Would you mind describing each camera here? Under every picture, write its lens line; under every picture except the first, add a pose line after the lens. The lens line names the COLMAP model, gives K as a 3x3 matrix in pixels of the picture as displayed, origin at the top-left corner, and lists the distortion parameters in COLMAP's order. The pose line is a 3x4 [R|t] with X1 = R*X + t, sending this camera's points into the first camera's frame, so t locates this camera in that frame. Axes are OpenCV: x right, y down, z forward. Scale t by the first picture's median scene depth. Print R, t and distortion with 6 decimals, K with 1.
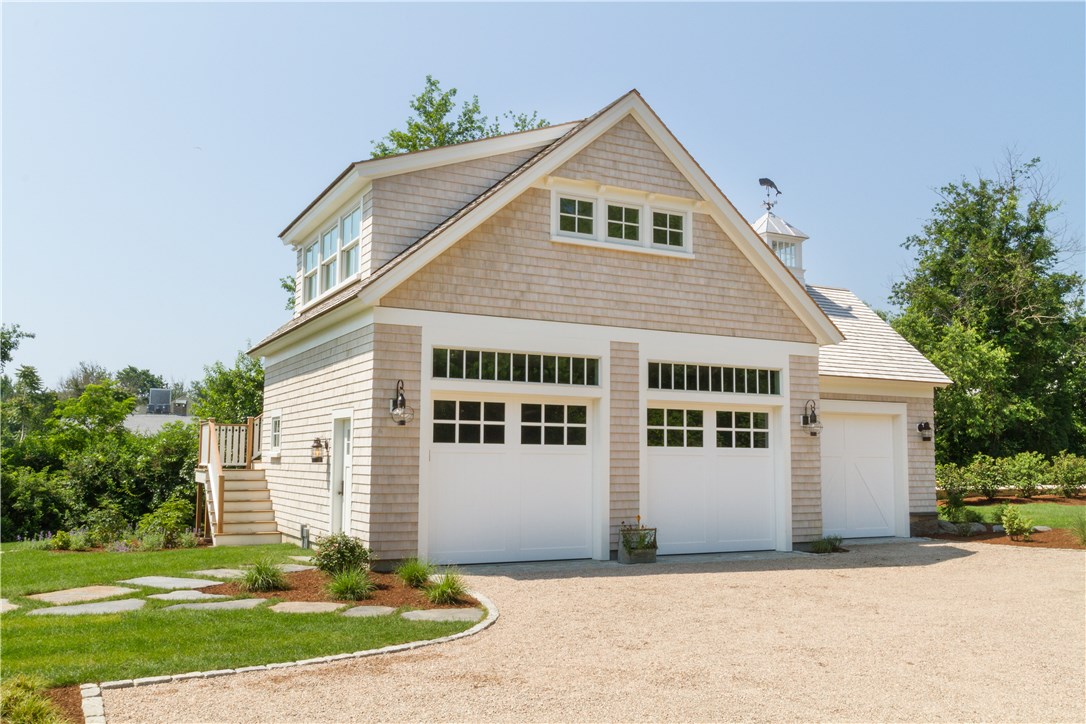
lens RADIAL K [[943.7, 0, 543.0], [0, 943.7, 362.0], [0, 0, 1]] dist [-0.007509, -0.000860]
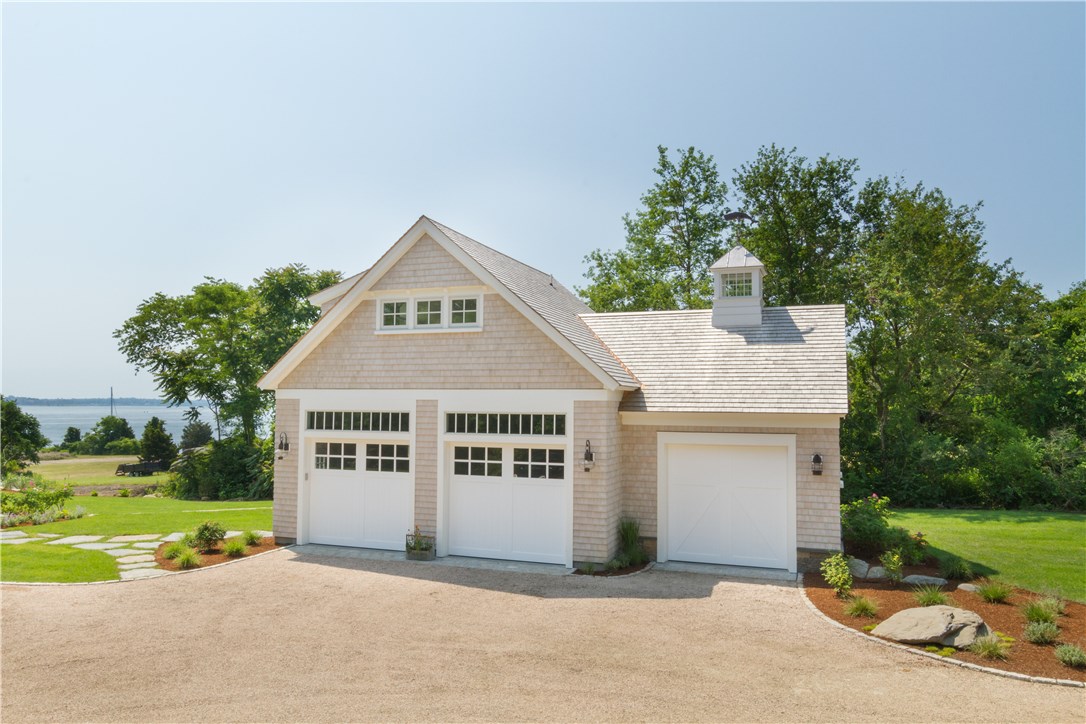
lens RADIAL K [[760.5, 0, 543.0], [0, 760.5, 362.0], [0, 0, 1]] dist [-0.000020, 0.000369]
pose [[0.671973, -0.043644, -0.739289, 1.025320], [0.075367, 0.997109, 0.009640, -0.074078], [0.736731, -0.062196, 0.673320, 0.372482]]
